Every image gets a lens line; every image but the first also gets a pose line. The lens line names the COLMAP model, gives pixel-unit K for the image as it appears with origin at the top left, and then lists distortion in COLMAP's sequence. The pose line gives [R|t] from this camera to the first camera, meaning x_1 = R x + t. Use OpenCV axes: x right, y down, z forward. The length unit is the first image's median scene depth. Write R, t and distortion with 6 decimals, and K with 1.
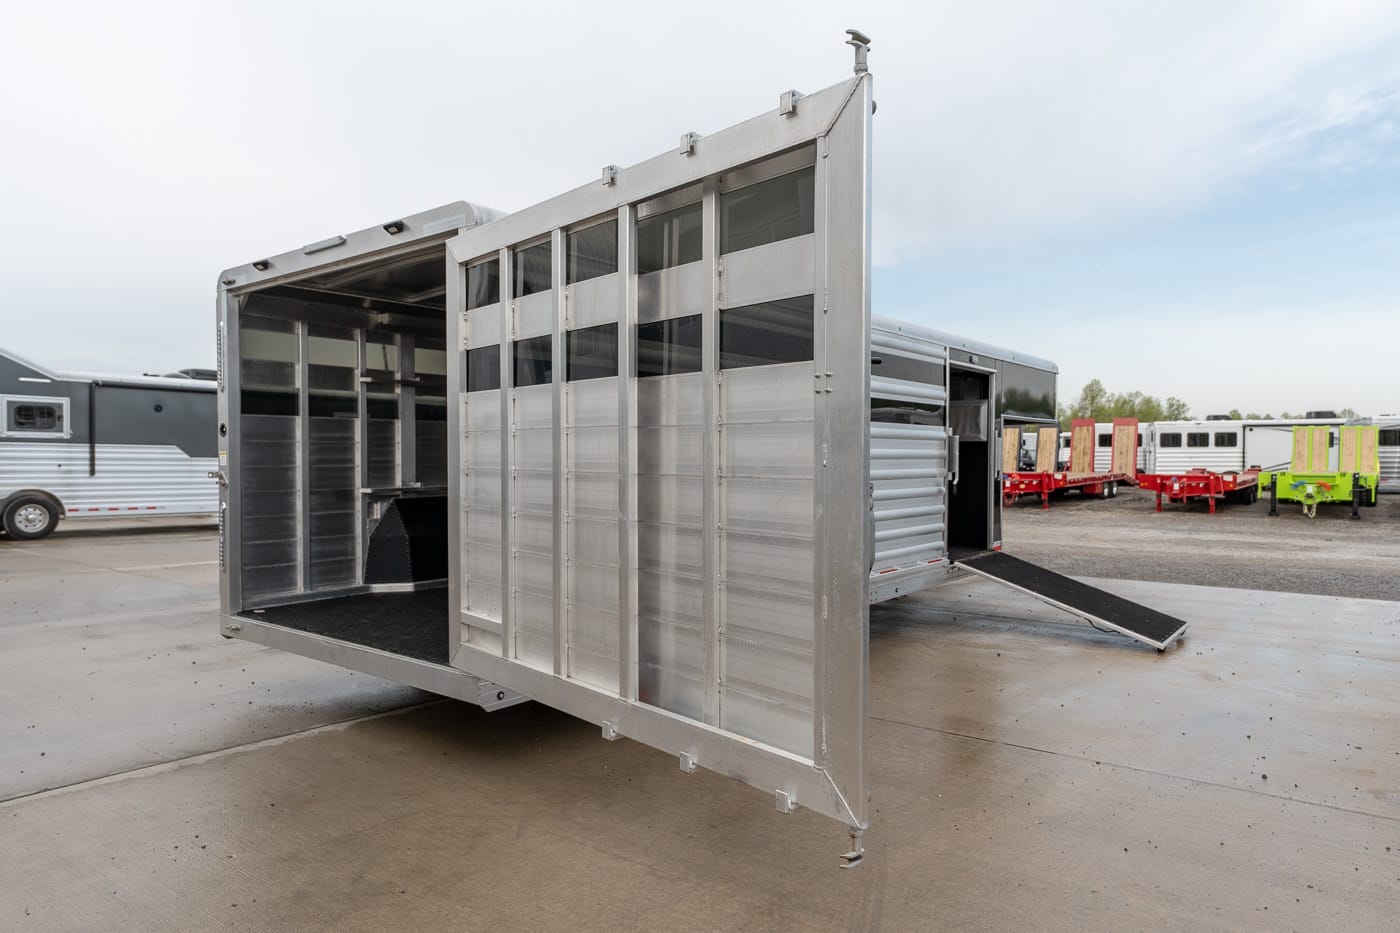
lens RADIAL K [[884.4, 0, 724.1], [0, 884.4, 468.7], [0, 0, 1]] dist [0.000698, 0.000132]
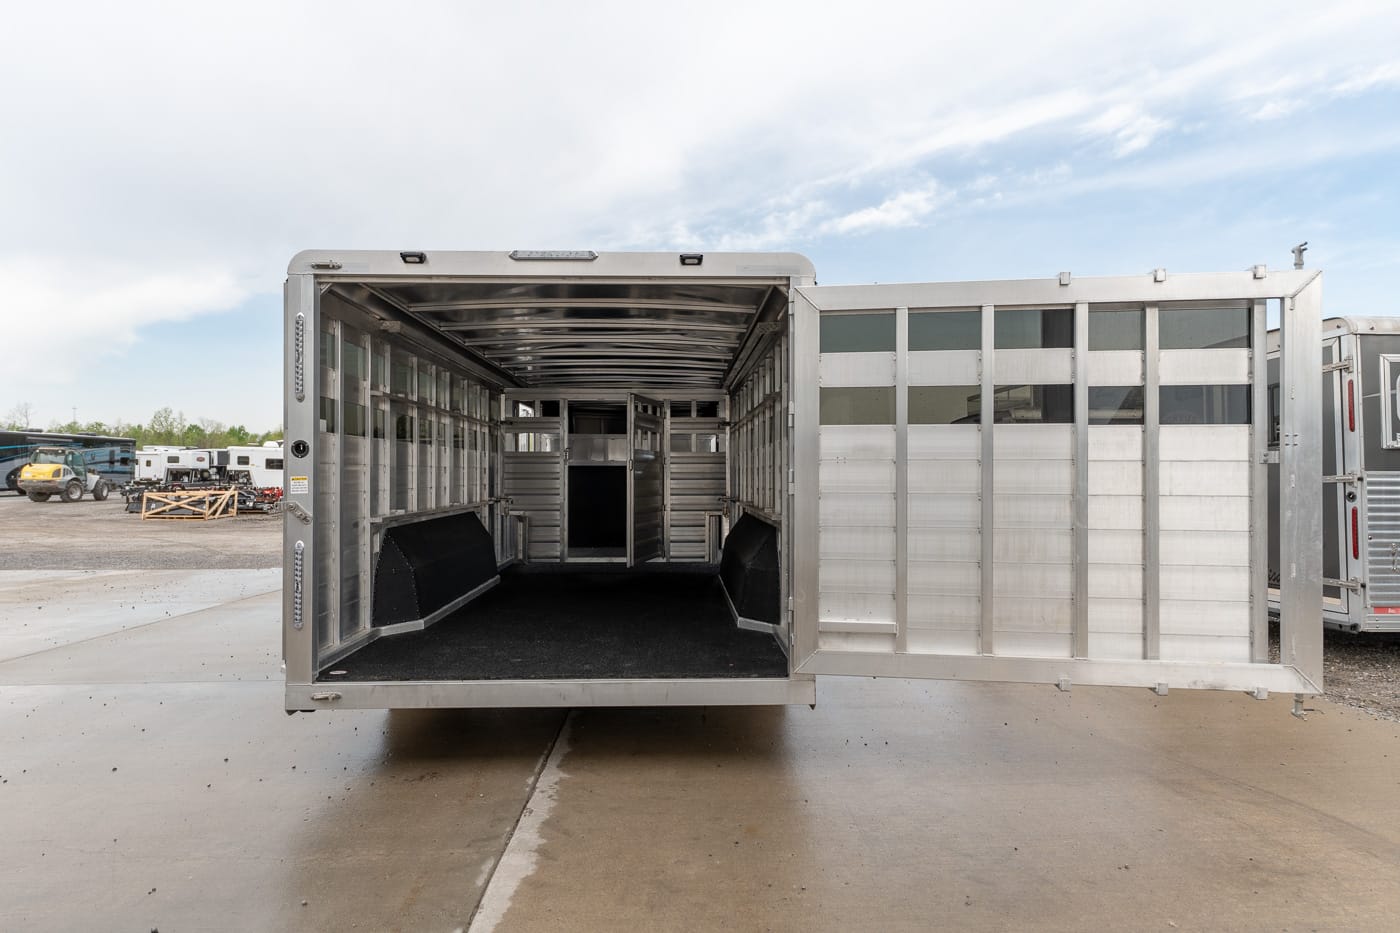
lens RADIAL K [[742.0, 0, 696.3], [0, 742.0, 467.7], [0, 0, 1]] dist [-0.001865, -0.000475]
pose [[0.770201, 0.006307, 0.637770, -0.660559], [0.009608, 0.999723, -0.021489, -0.008732], [-0.637729, 0.022679, 0.769927, 0.244264]]
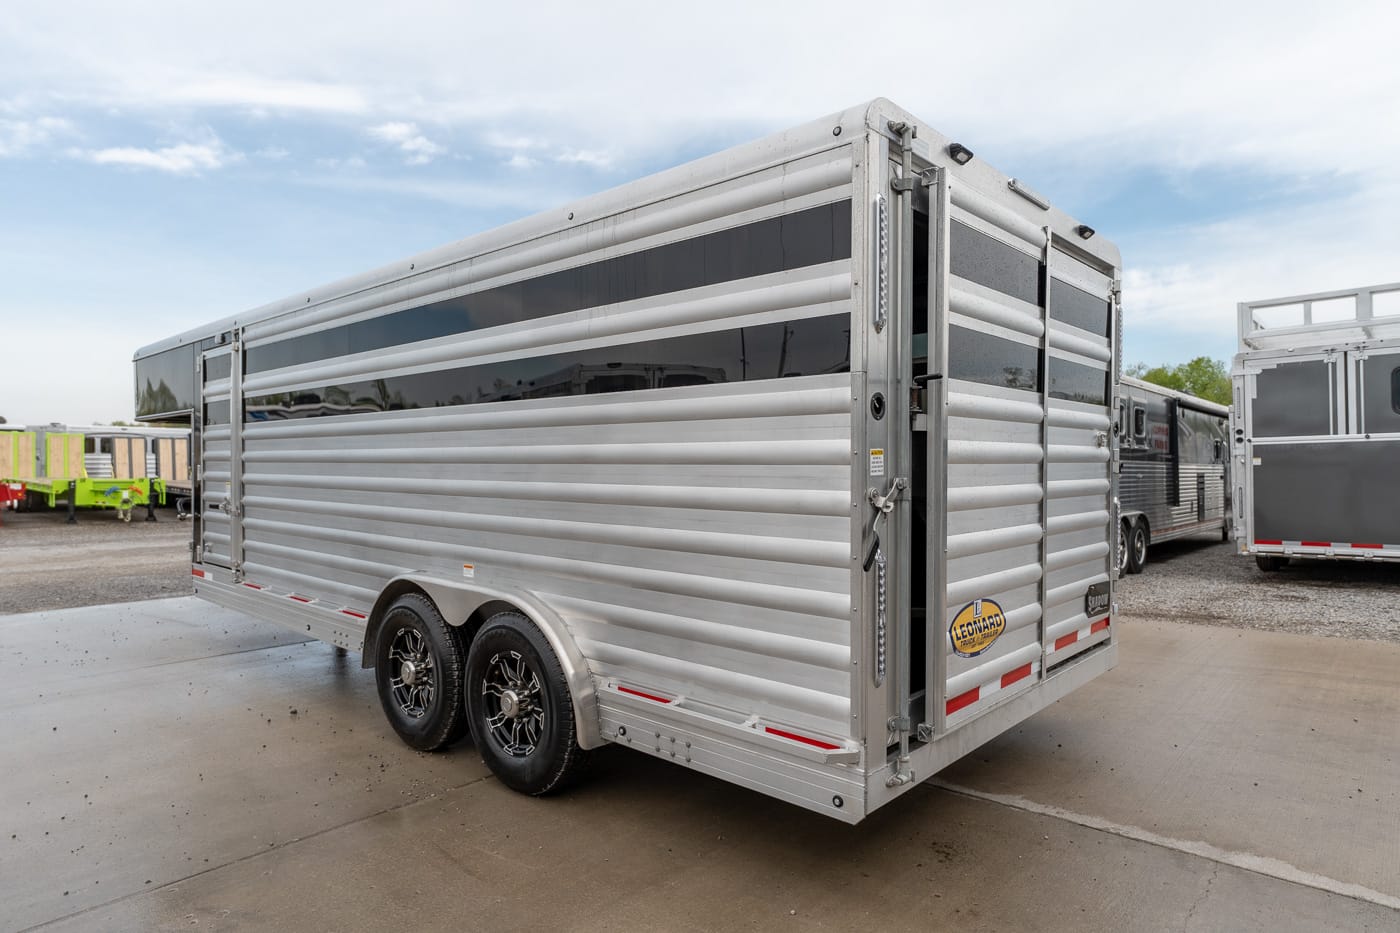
lens RADIAL K [[826.0, 0, 703.6], [0, 826.0, 472.4], [0, 0, 1]] dist [0.001013, -0.000749]
pose [[0.079985, -0.008929, 0.996756, -0.968113], [0.012176, 0.999894, 0.007980, -0.009922], [-0.996722, 0.011498, 0.080085, 0.981819]]
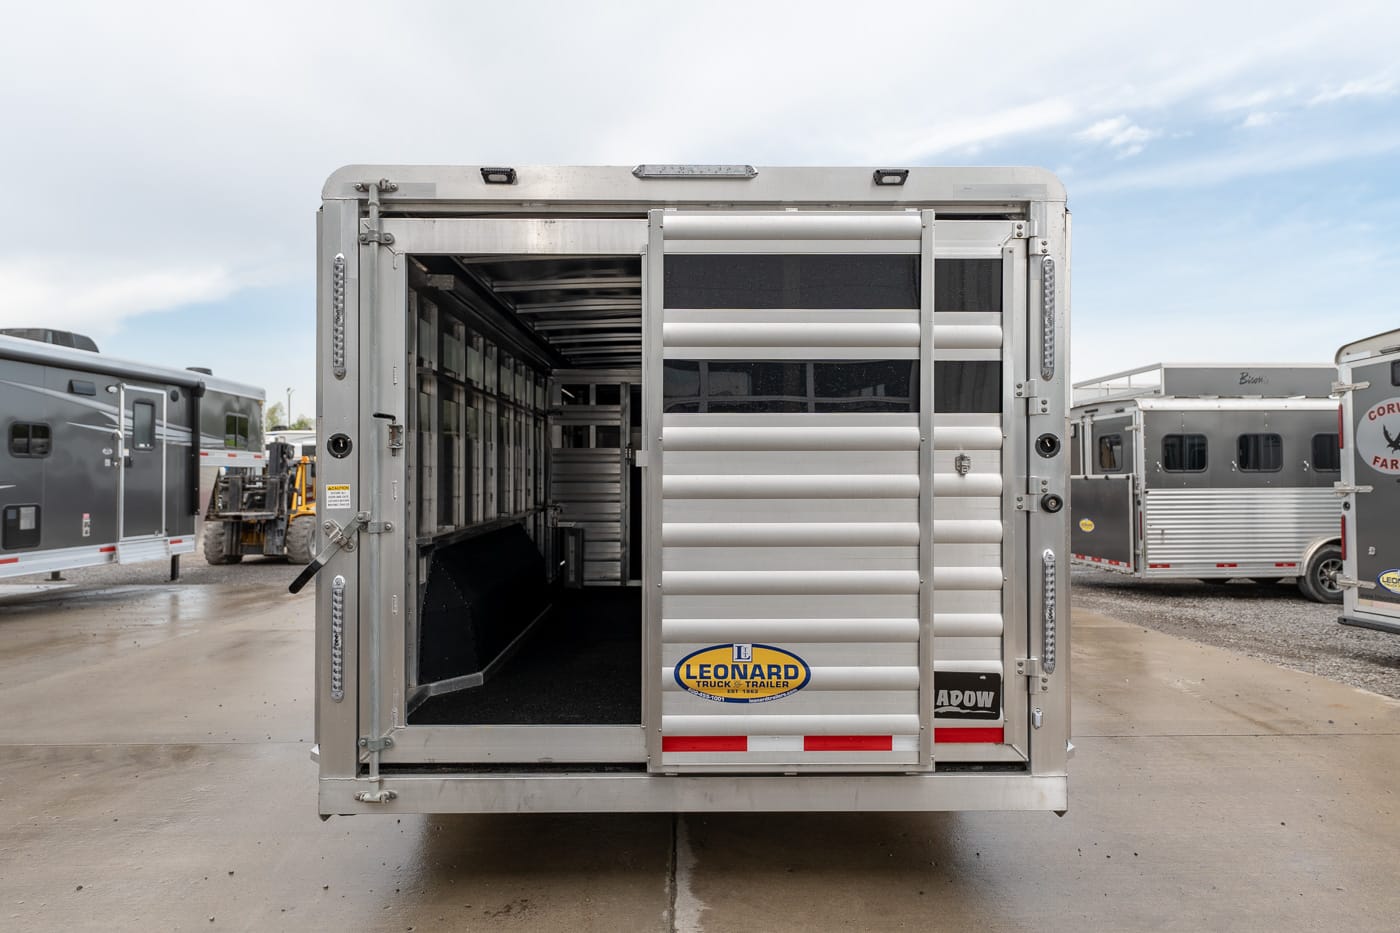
lens RADIAL K [[827.7, 0, 695.0], [0, 827.7, 465.4], [0, 0, 1]] dist [-0.004886, -0.000867]
pose [[0.781917, 0.007489, 0.623338, -0.661031], [0.007483, 0.999743, -0.021398, -0.017078], [-0.623338, 0.021396, 0.781660, 0.416628]]
